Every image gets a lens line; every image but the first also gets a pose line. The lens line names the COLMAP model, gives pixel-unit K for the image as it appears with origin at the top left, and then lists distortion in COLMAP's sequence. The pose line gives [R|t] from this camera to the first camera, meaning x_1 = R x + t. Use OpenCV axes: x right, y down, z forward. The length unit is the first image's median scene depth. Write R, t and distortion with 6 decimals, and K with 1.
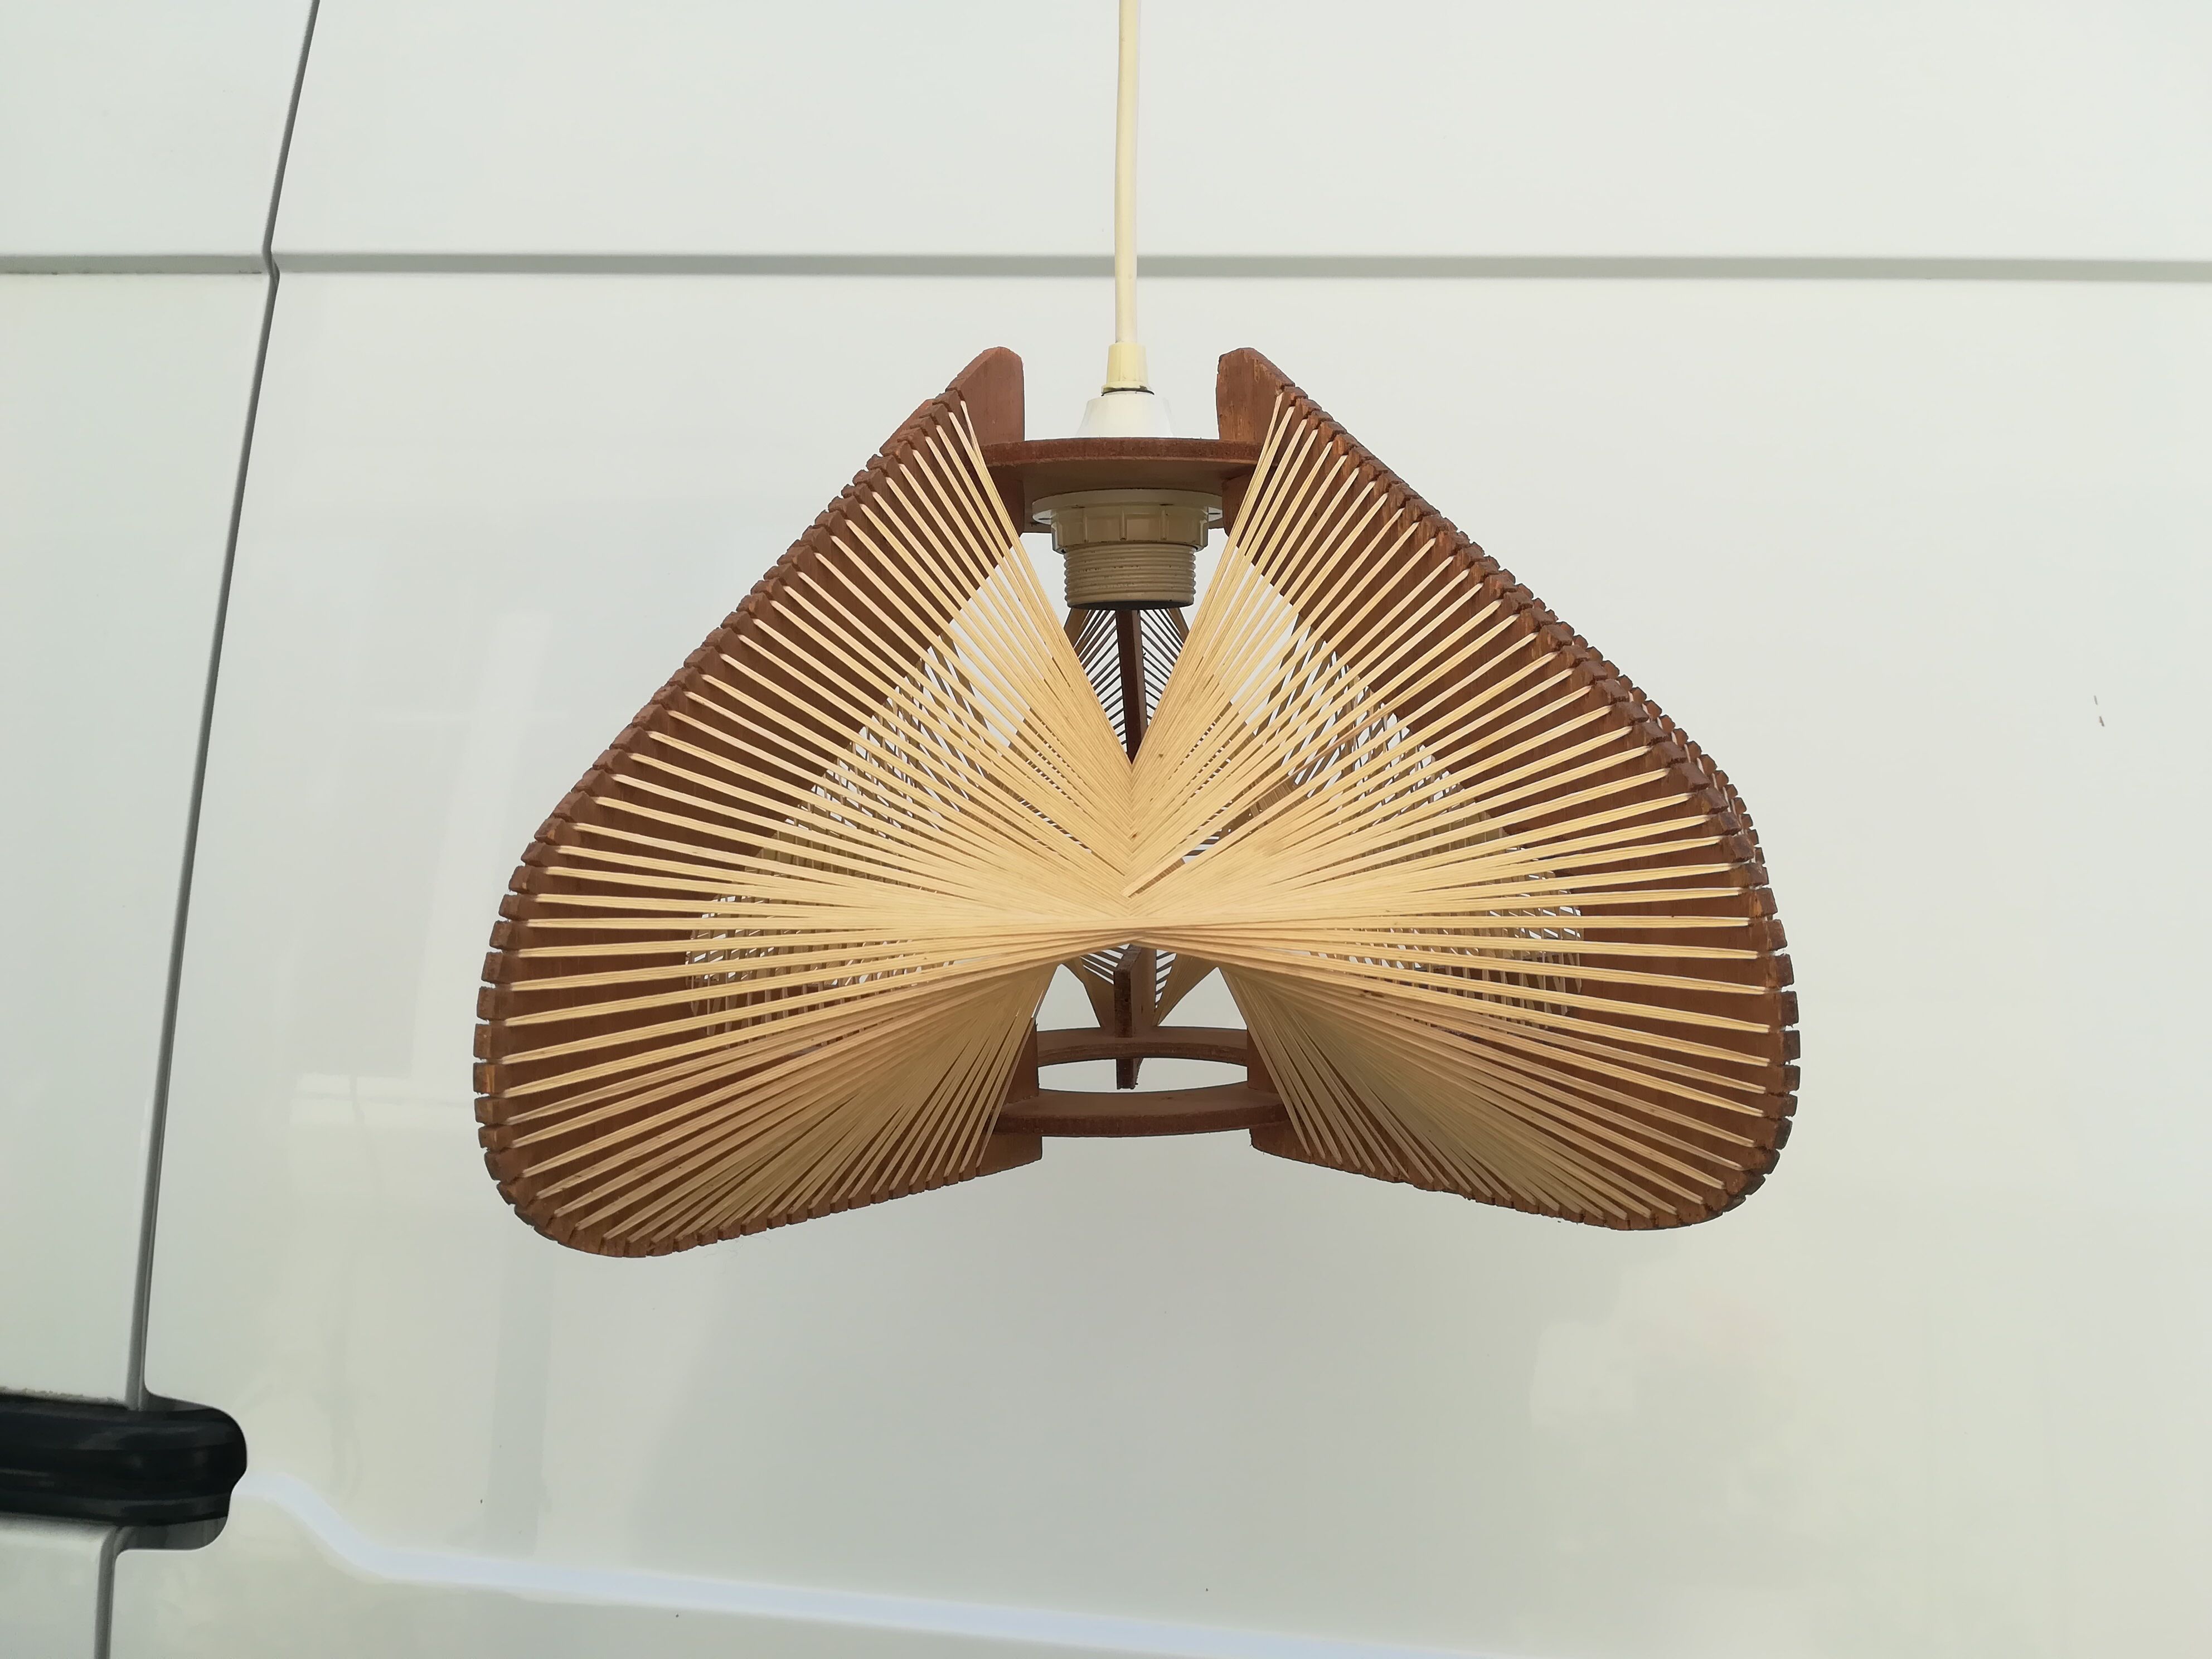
lens RADIAL K [[1755.3, 0, 1098.3], [0, 1755.3, 848.0], [0, 0, 1]] dist [-0.010141, 0.006472]
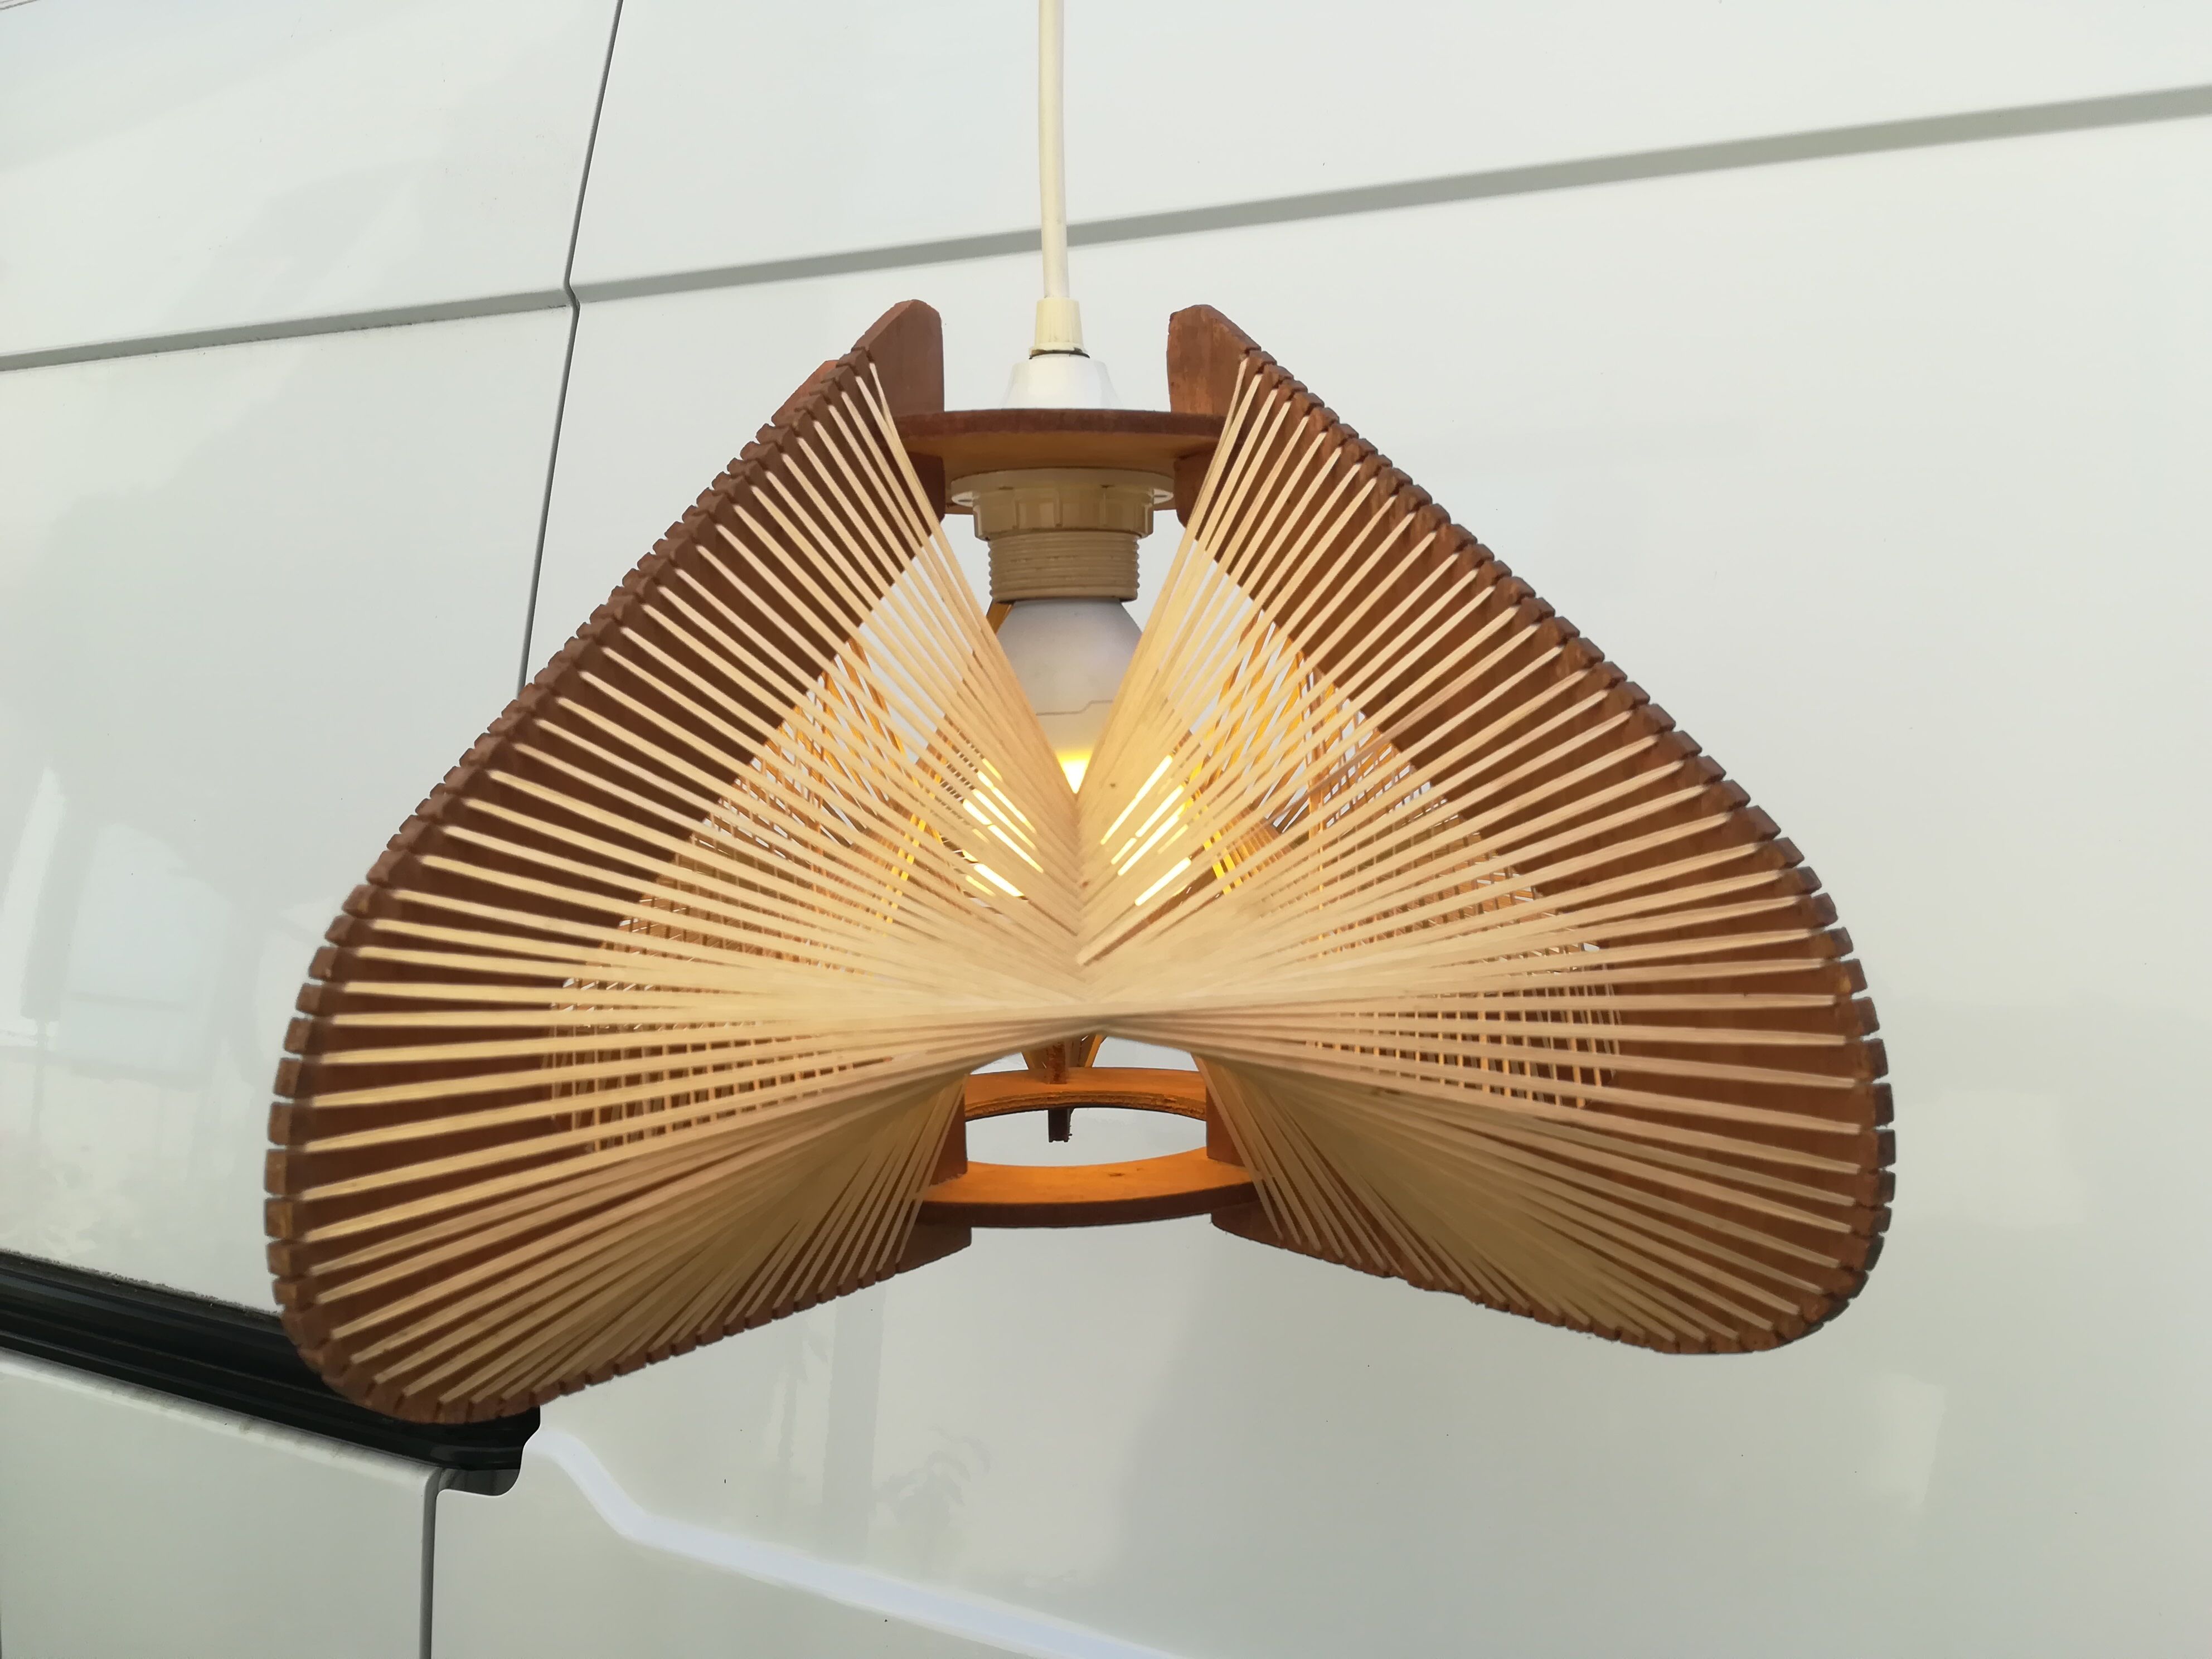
lens RADIAL K [[1755.3, 0, 1111.2], [0, 1755.3, 840.0], [0, 0, 1]] dist [-0.010141, 0.006472]
pose [[0.997669, -0.007838, 0.067788, -0.023870], [0.006767, 0.999849, 0.016015, -0.042157], [-0.067903, -0.015519, 0.997571, 0.161879]]
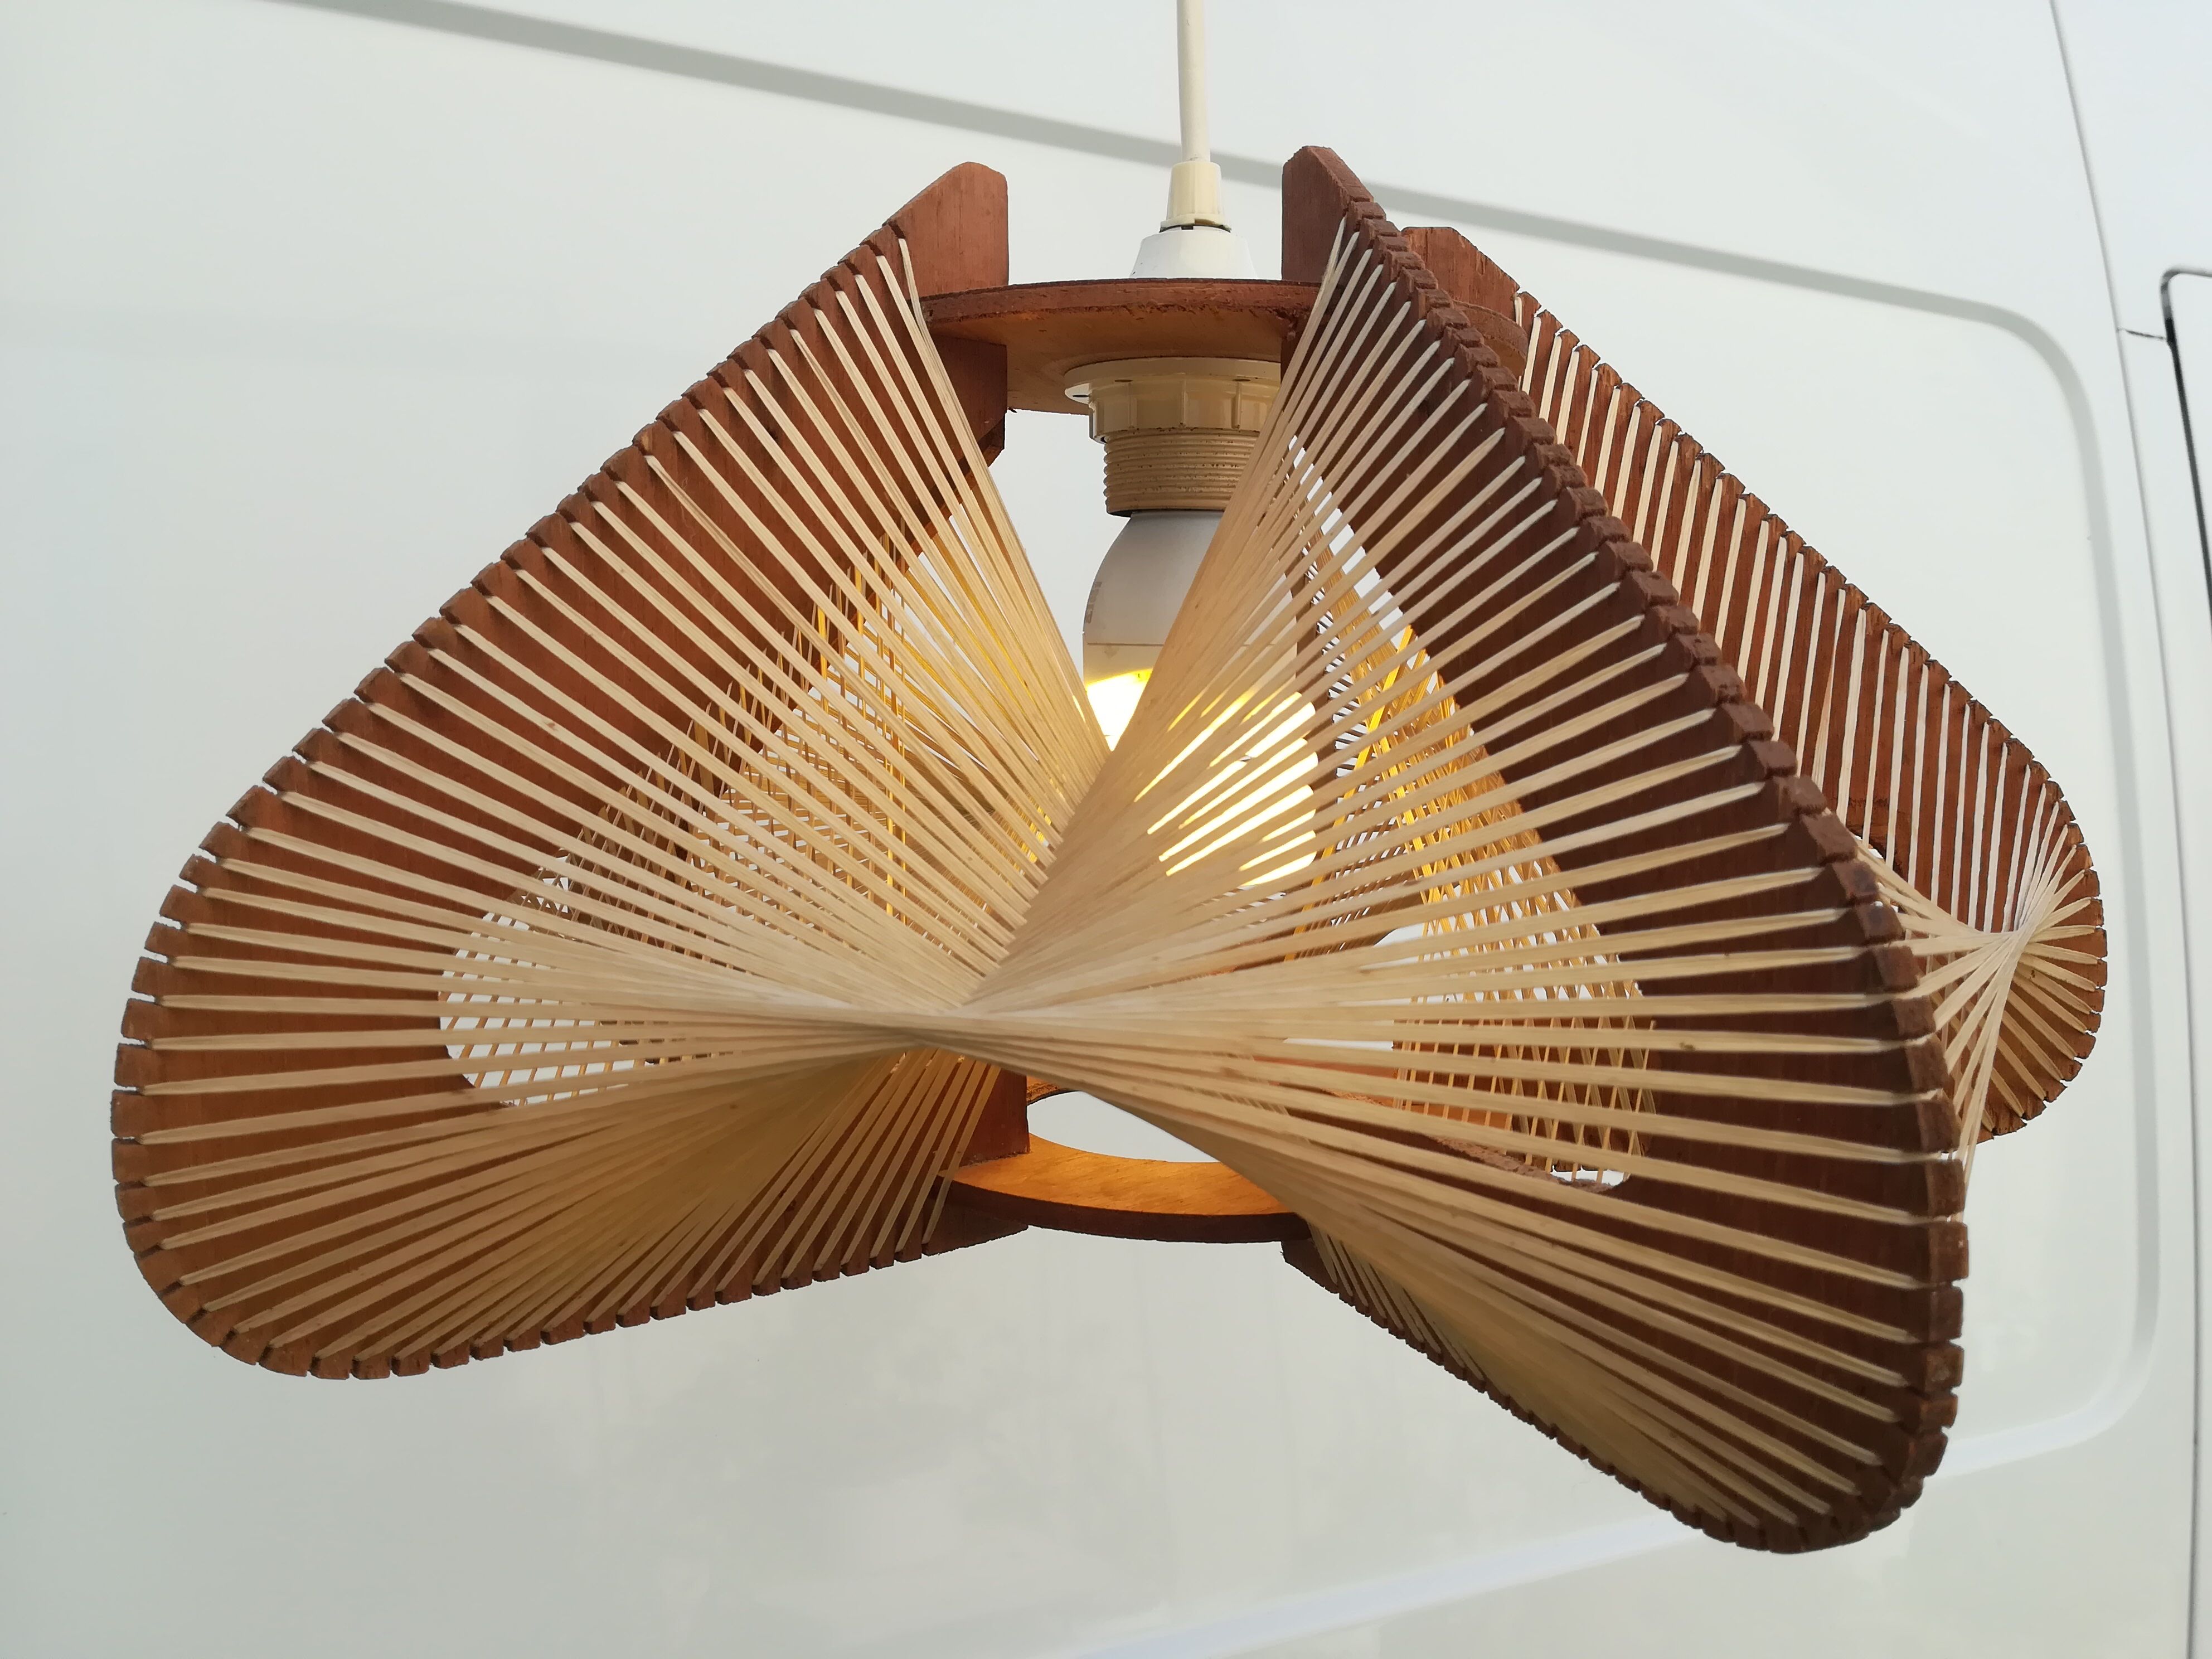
lens RADIAL K [[1755.3, 0, 1065.2], [0, 1755.3, 888.3], [0, 0, 1]] dist [-0.010141, 0.006472]
pose [[0.967891, 0.051687, -0.245999, 0.204918], [-0.026898, 0.994309, 0.103084, -0.068566], [0.249927, -0.093157, 0.963773, 0.313407]]
